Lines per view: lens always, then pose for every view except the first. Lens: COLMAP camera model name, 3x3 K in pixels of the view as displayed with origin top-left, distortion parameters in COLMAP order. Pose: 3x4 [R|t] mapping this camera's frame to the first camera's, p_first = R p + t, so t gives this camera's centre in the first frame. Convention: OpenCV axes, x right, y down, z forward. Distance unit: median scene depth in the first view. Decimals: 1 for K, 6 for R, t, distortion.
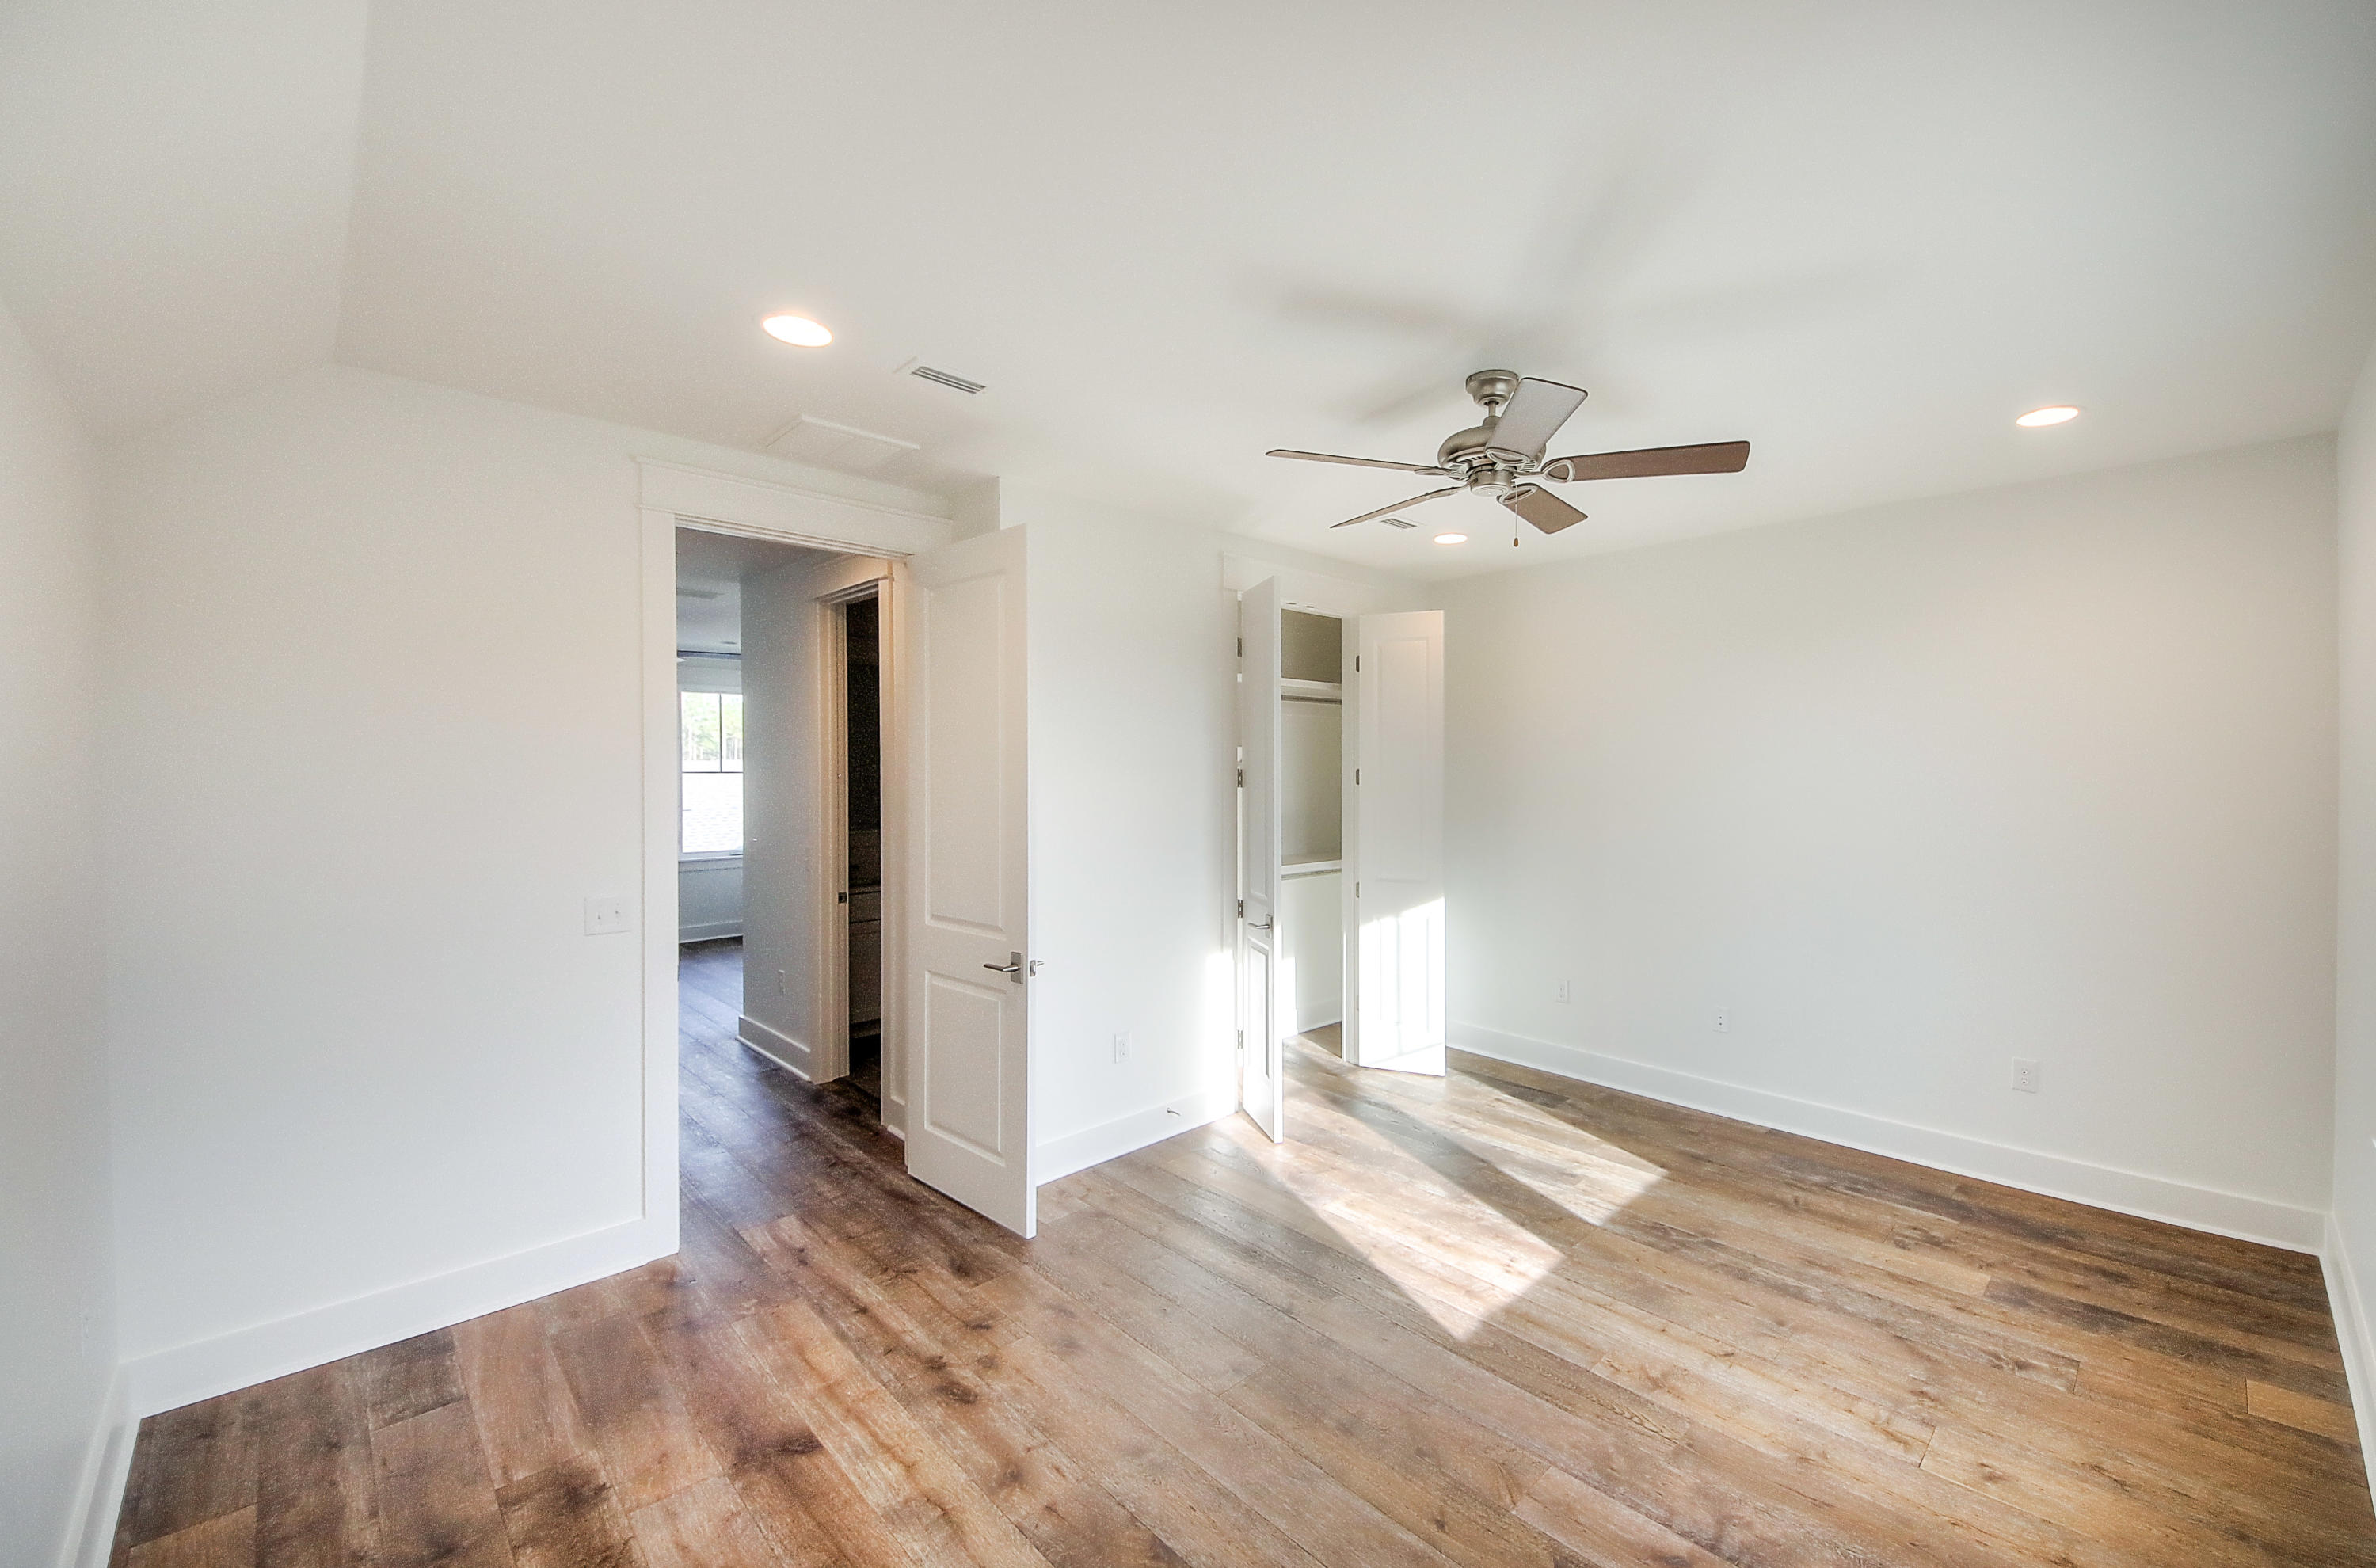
lens RADIAL K [[923.8, 0, 1231.4], [0, 923.8, 756.6], [0, 0, 1]] dist [-0.008648, -0.003338]
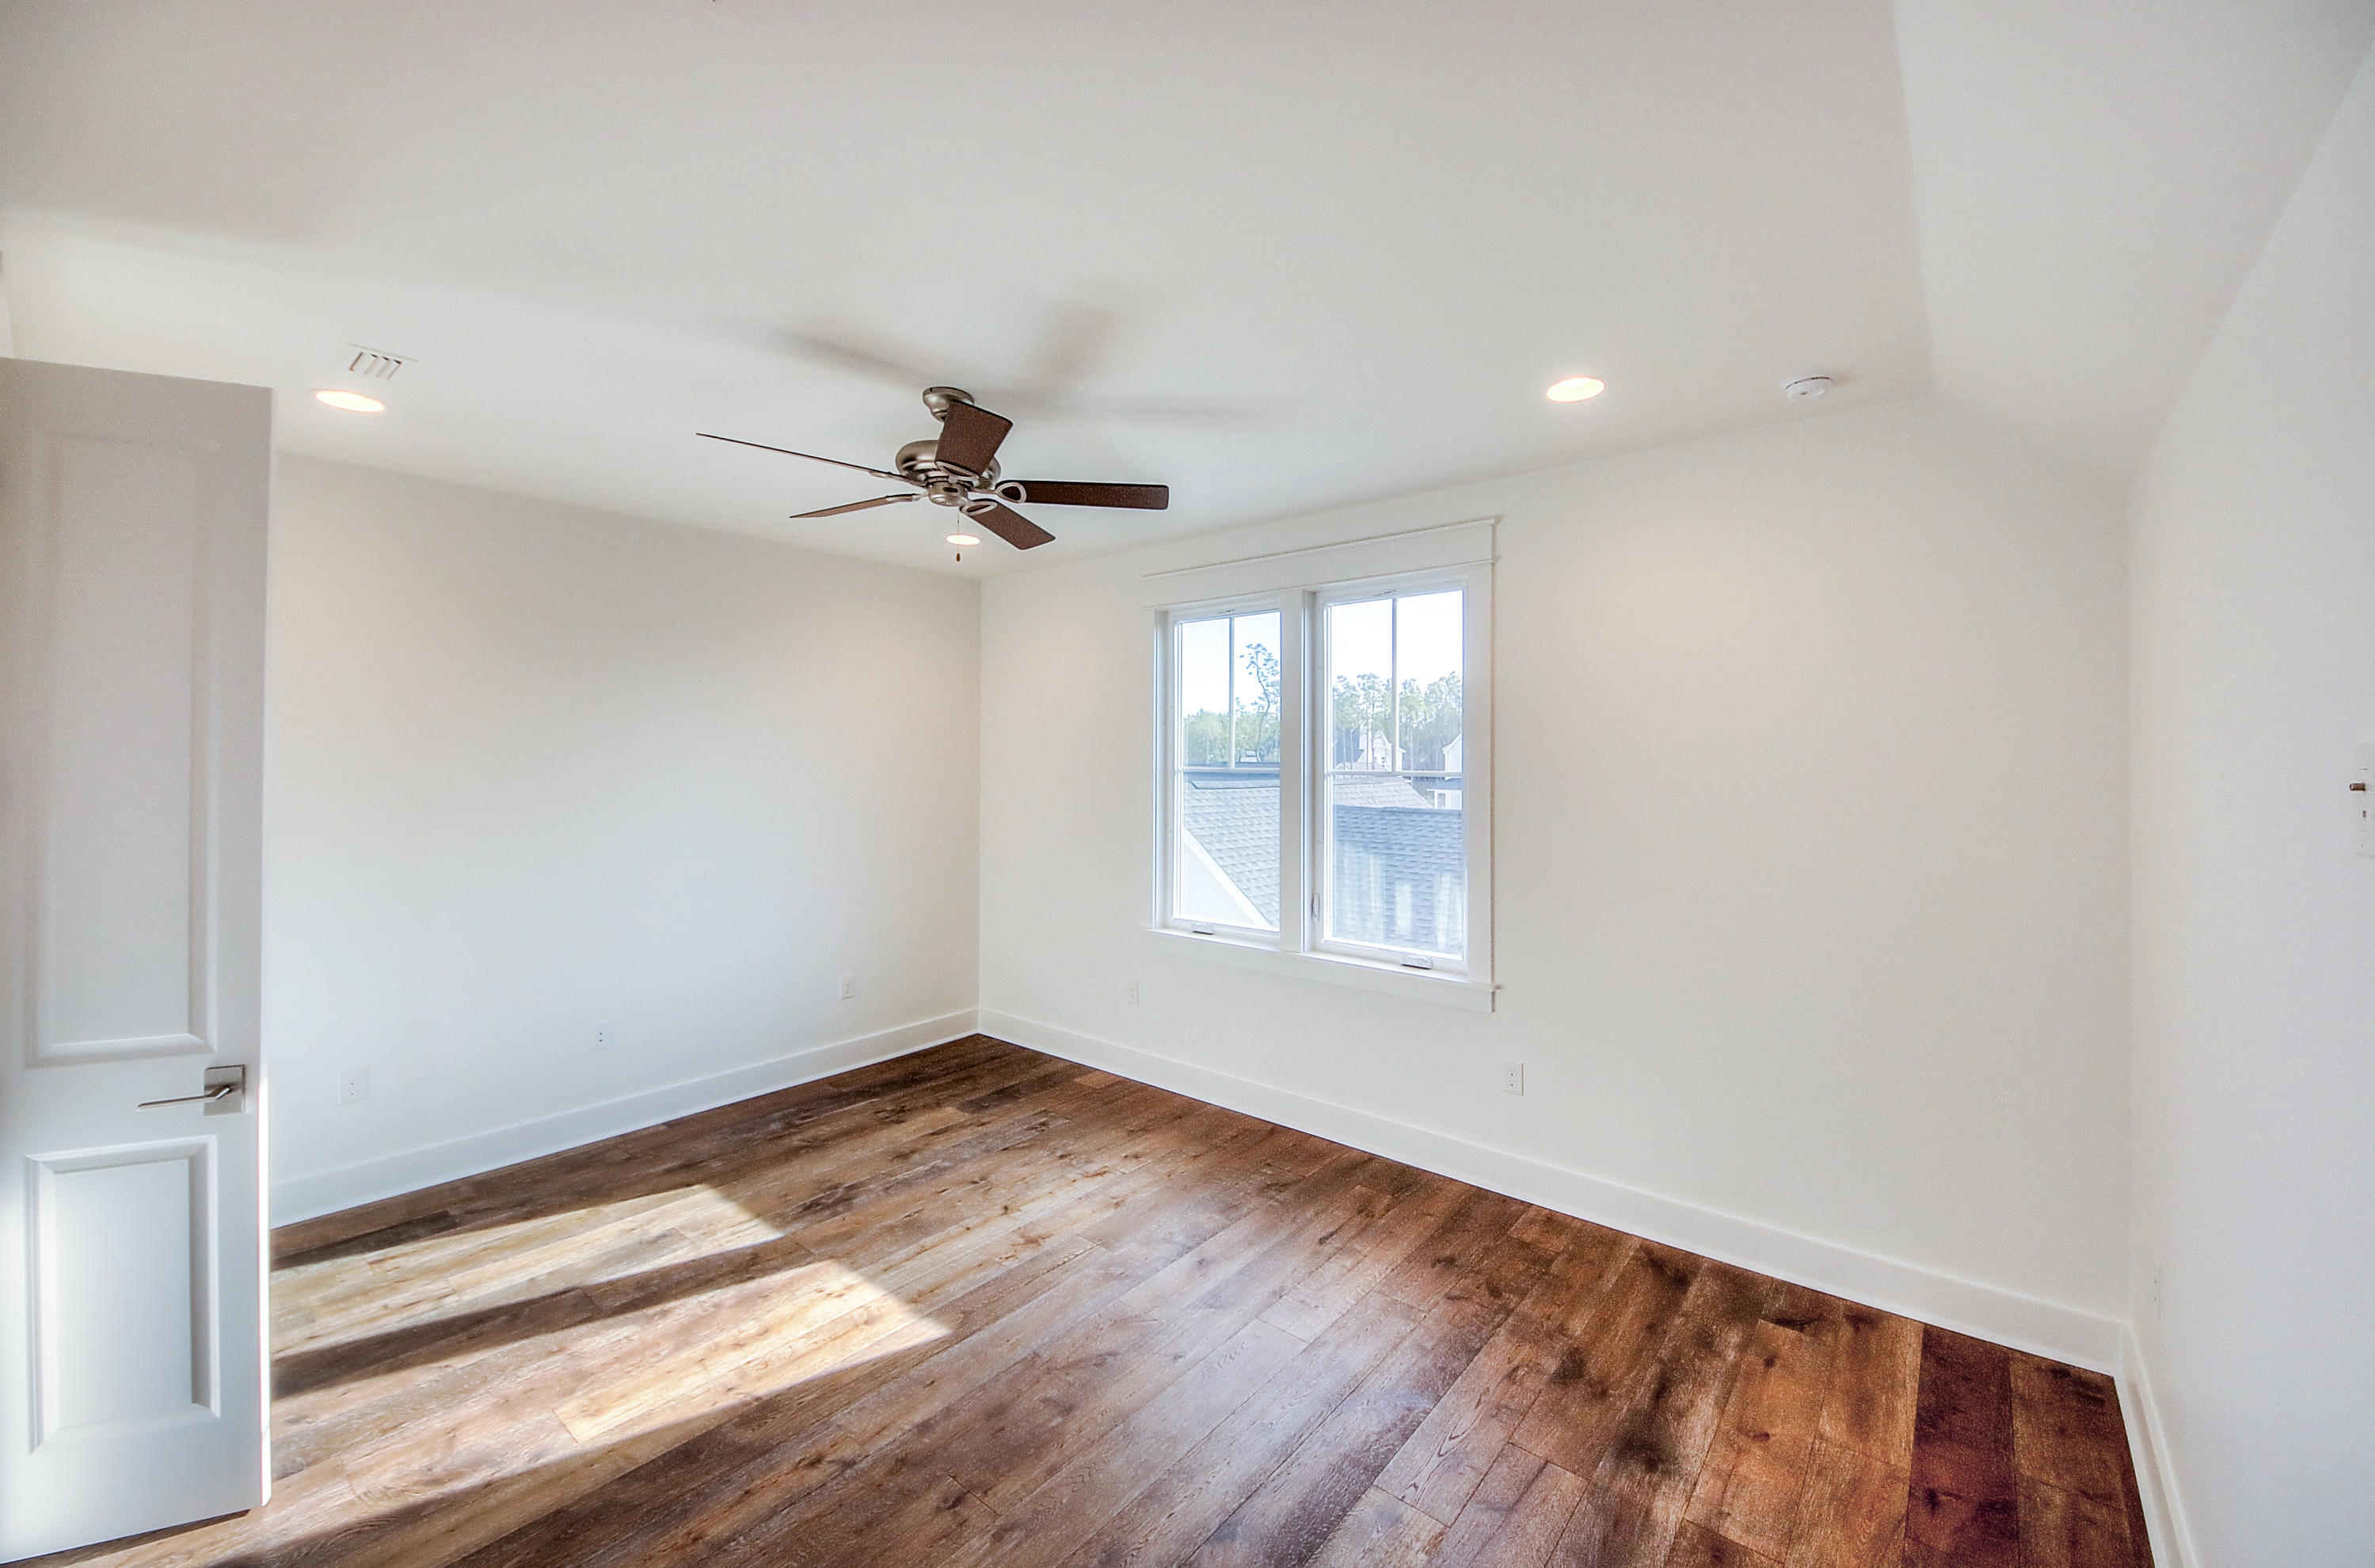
lens RADIAL K [[923.4, 0, 1228.5], [0, 923.4, 758.0], [0, 0, 1]] dist [-0.008648, -0.003338]
pose [[-0.125914, -0.001484, 0.992040, -0.610641], [-0.007847, 0.999969, 0.000499, -0.005015], [-0.992010, -0.007721, -0.125922, 0.629264]]
